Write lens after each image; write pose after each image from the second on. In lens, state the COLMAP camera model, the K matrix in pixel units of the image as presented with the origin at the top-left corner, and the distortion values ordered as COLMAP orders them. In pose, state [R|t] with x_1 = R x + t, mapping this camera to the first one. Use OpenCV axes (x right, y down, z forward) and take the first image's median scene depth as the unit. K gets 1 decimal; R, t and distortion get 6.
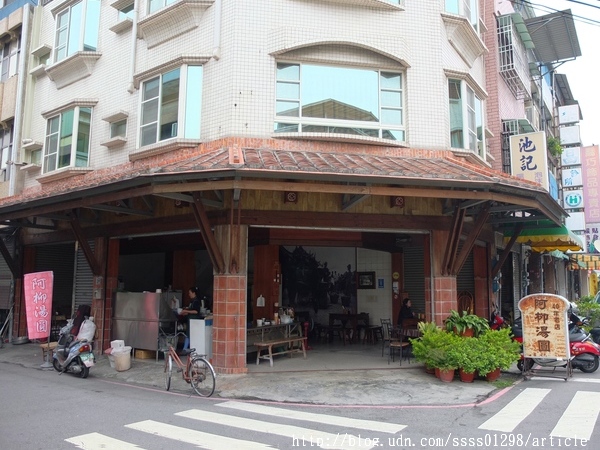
lens RADIAL K [[468.9, 0, 296.5], [0, 468.9, 238.2], [0, 0, 1]] dist [-0.041383, 0.007721]
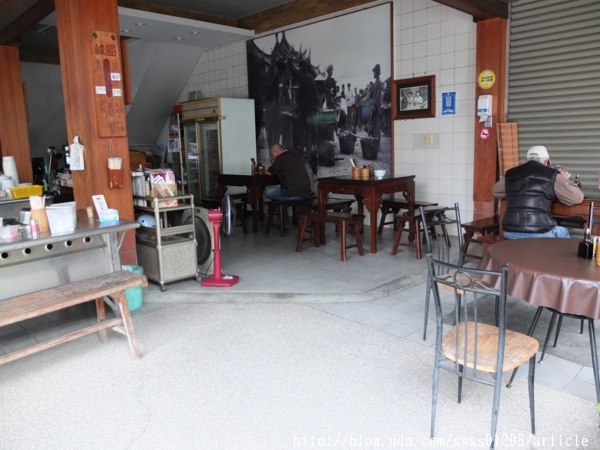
lens RADIAL K [[462.5, 0, 304.0], [0, 462.5, 221.9], [0, 0, 1]] dist [-0.044561, 0.030091]
pose [[0.986822, -0.007937, -0.161614, 0.174634], [0.052790, 0.959937, 0.275197, 0.116238], [0.152955, -0.280102, 0.947707, 0.828969]]
